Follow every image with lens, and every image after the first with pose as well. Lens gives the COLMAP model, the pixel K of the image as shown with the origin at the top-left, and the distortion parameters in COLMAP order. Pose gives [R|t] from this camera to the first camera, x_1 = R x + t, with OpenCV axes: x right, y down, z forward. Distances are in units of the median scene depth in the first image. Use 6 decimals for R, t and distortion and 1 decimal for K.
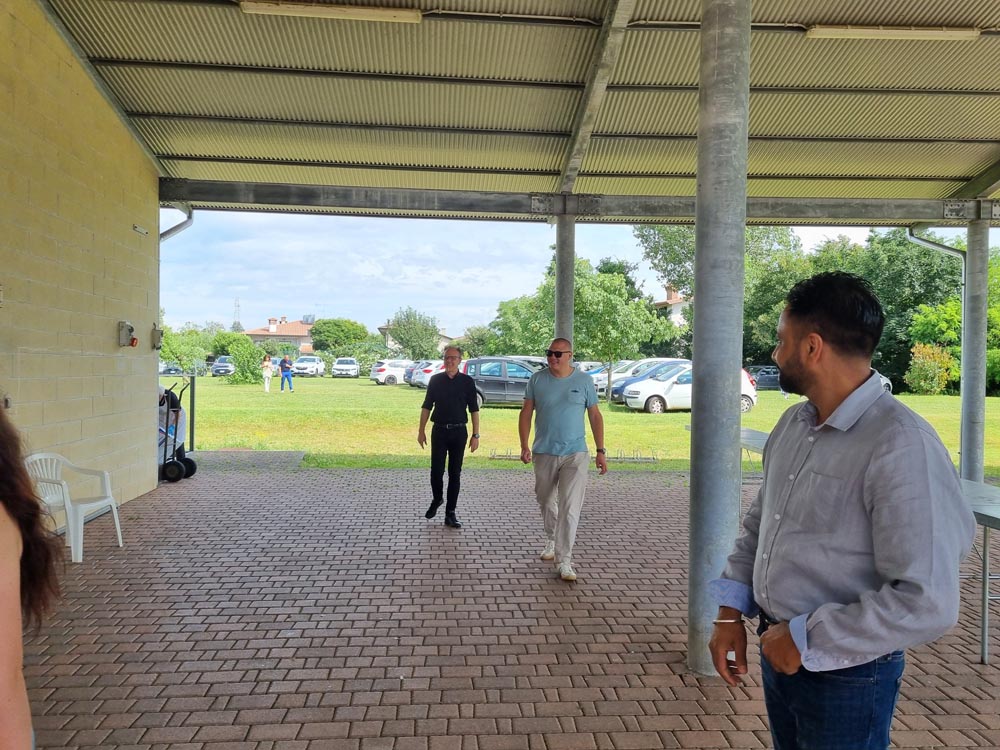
lens RADIAL K [[771.4, 0, 508.7], [0, 771.4, 374.2], [0, 0, 1]] dist [0.053273, 0.011862]
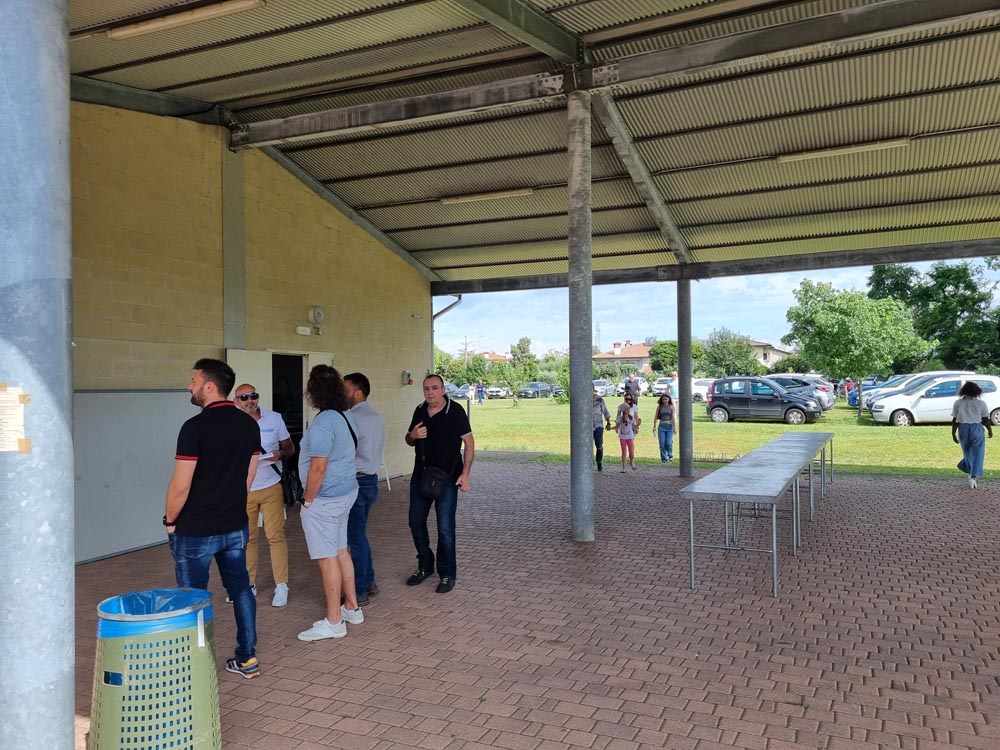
lens RADIAL K [[771.4, 0, 501.2], [0, 771.4, 378.5], [0, 0, 1]] dist [0.053273, 0.011862]
pose [[0.891816, -0.031314, -0.451314, 0.186620], [0.023383, 0.999459, -0.023139, -0.001709], [0.451794, 0.010083, 0.892065, -0.176448]]
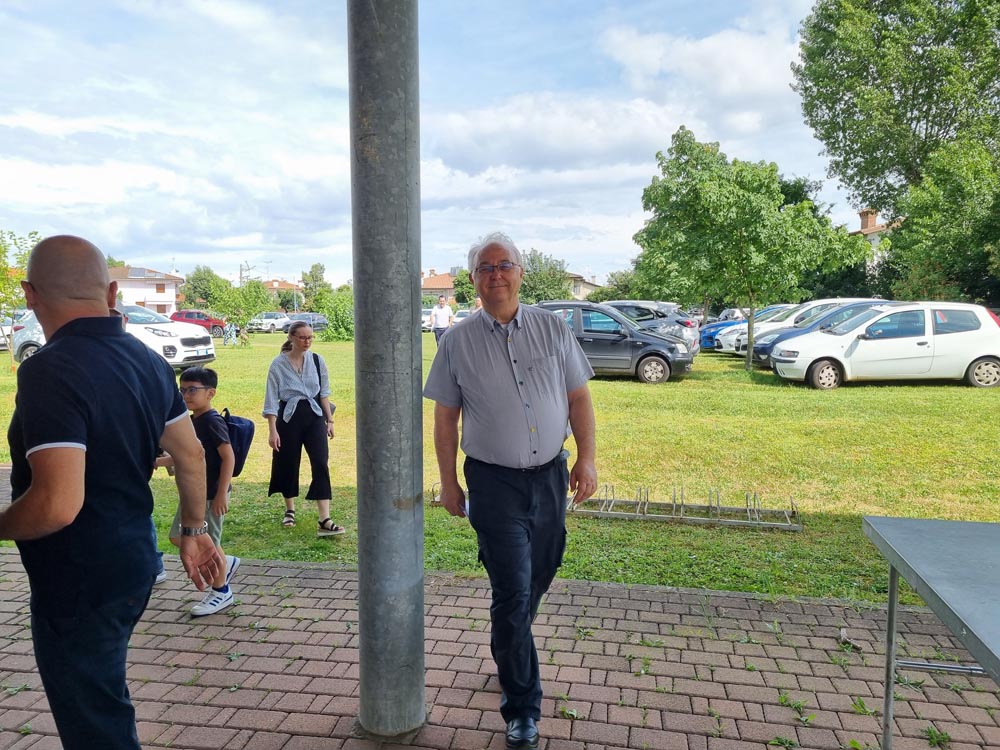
lens RADIAL K [[771.4, 0, 496.9], [0, 771.4, 399.6], [0, 0, 1]] dist [0.053273, 0.011862]
pose [[0.972947, 0.007620, -0.230901, 0.079796], [0.014232, 0.995580, 0.092828, -0.000531], [0.230588, -0.093603, 0.968539, 0.343087]]
